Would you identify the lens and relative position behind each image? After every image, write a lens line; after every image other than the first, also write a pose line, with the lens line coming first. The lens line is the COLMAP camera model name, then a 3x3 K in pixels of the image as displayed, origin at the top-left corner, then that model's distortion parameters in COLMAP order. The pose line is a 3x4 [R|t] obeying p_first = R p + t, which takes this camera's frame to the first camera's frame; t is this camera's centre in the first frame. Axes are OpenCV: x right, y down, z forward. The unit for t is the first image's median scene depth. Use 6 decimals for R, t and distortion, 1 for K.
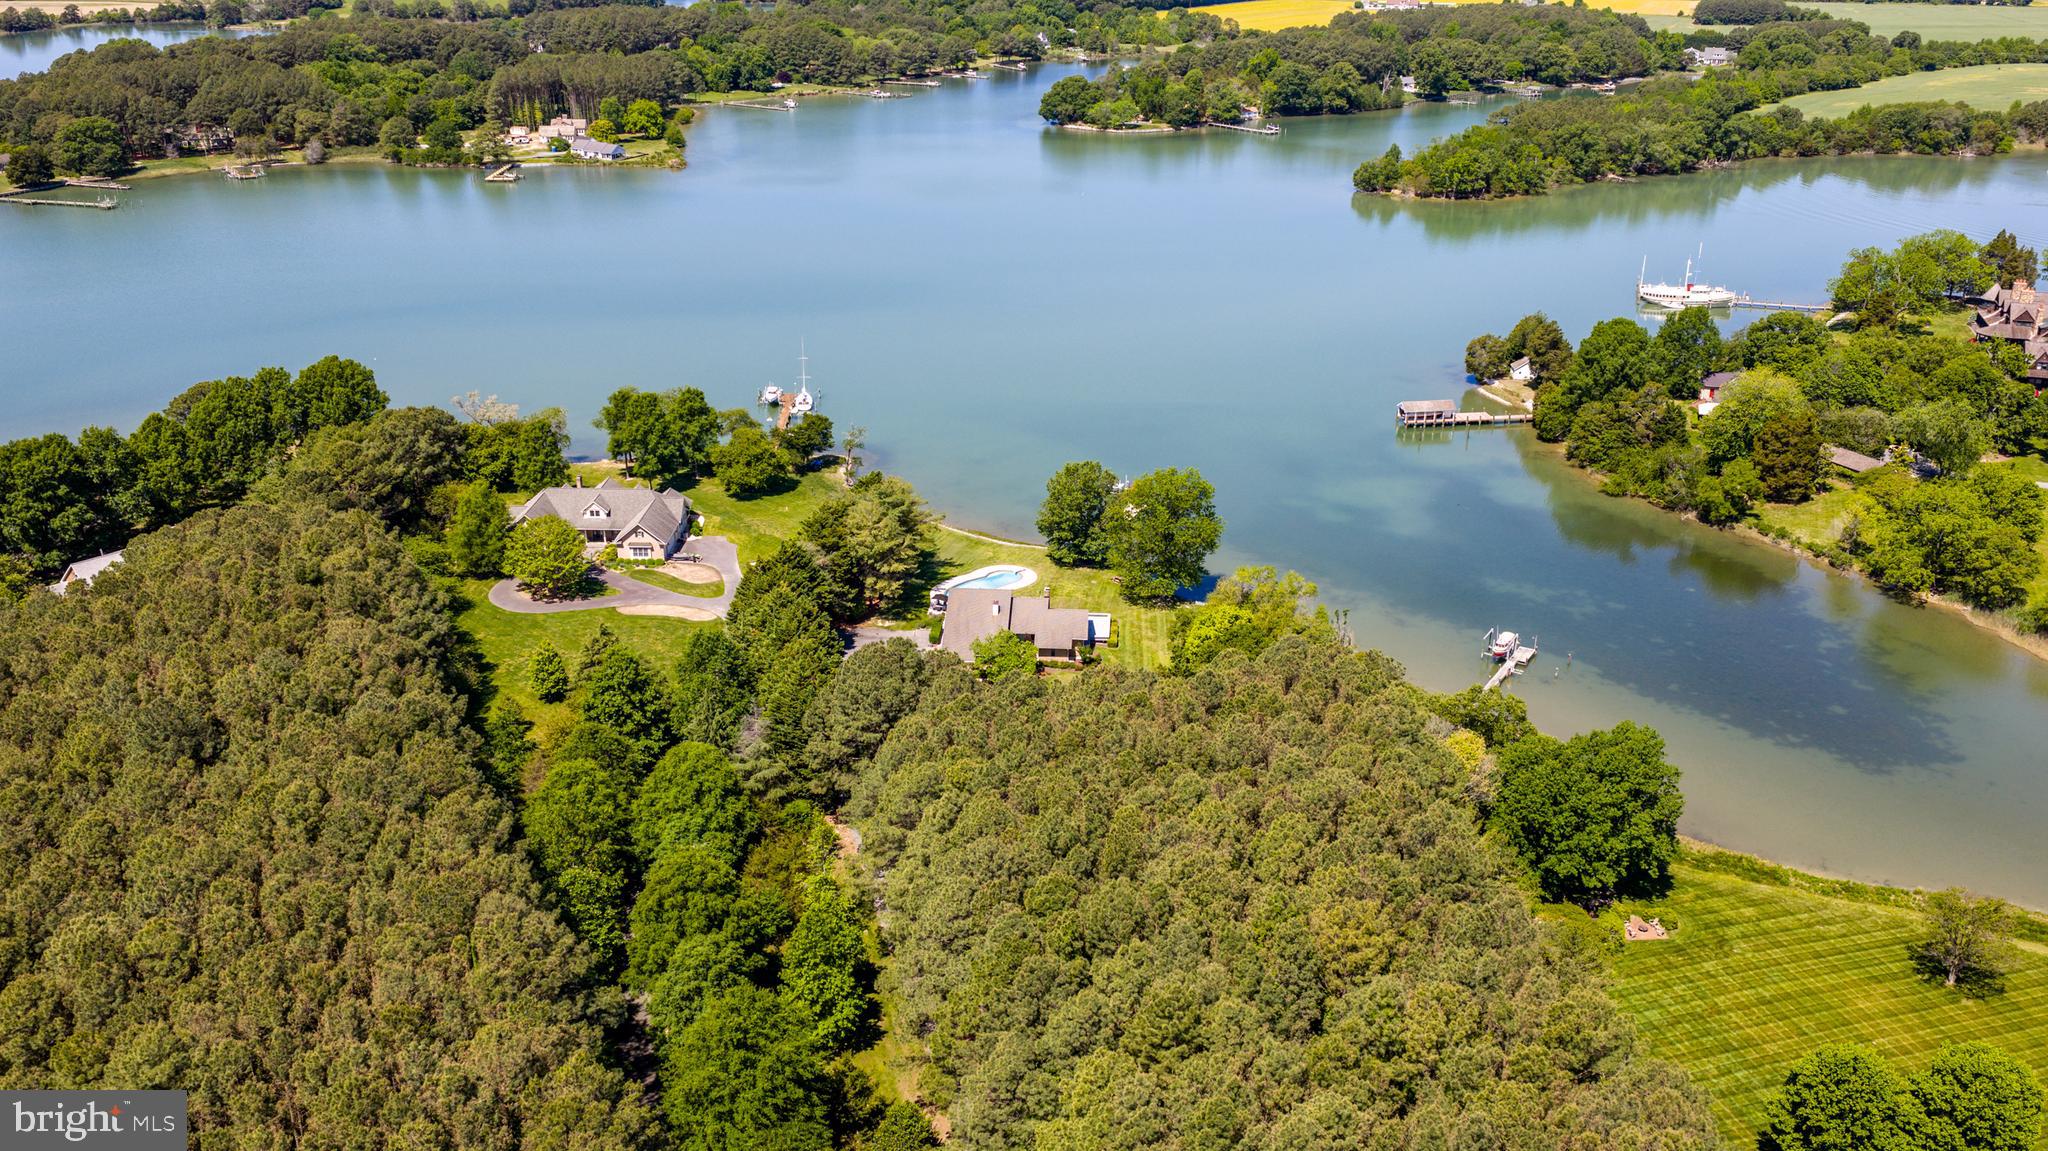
lens RADIAL K [[1688.0, 0, 1021.7], [0, 1688.0, 573.4], [0, 0, 1]] dist [0.016705, -0.045300]
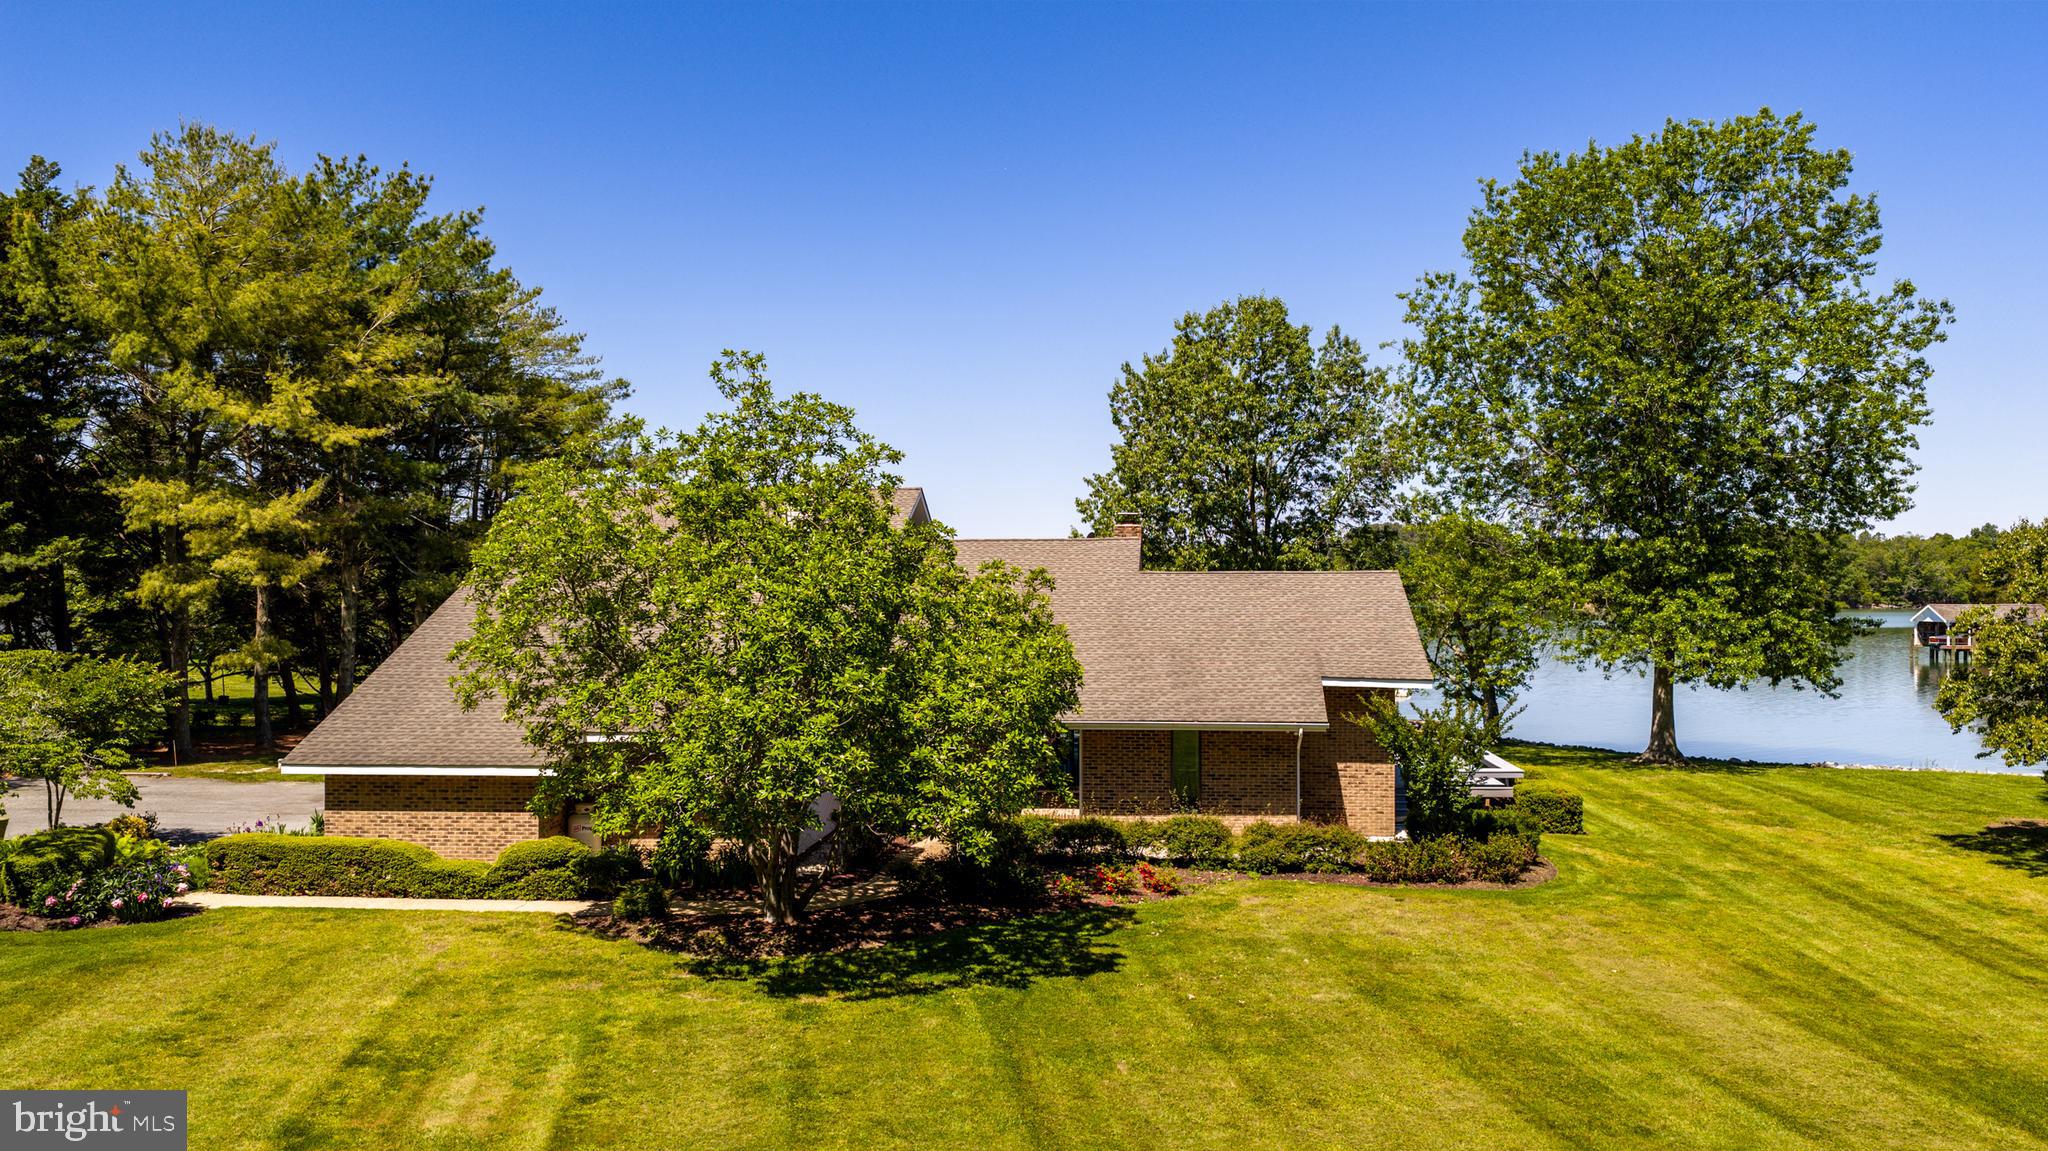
lens RADIAL K [[1688.0, 0, 1035.8], [0, 1688.0, 580.3], [0, 0, 1]] dist [0.016705, -0.045300]
pose [[0.999854, -0.000257, -0.017073, 0.007461], [-0.006286, 0.924108, -0.382080, 0.074173], [0.015876, 0.382131, 0.923972, 0.760114]]
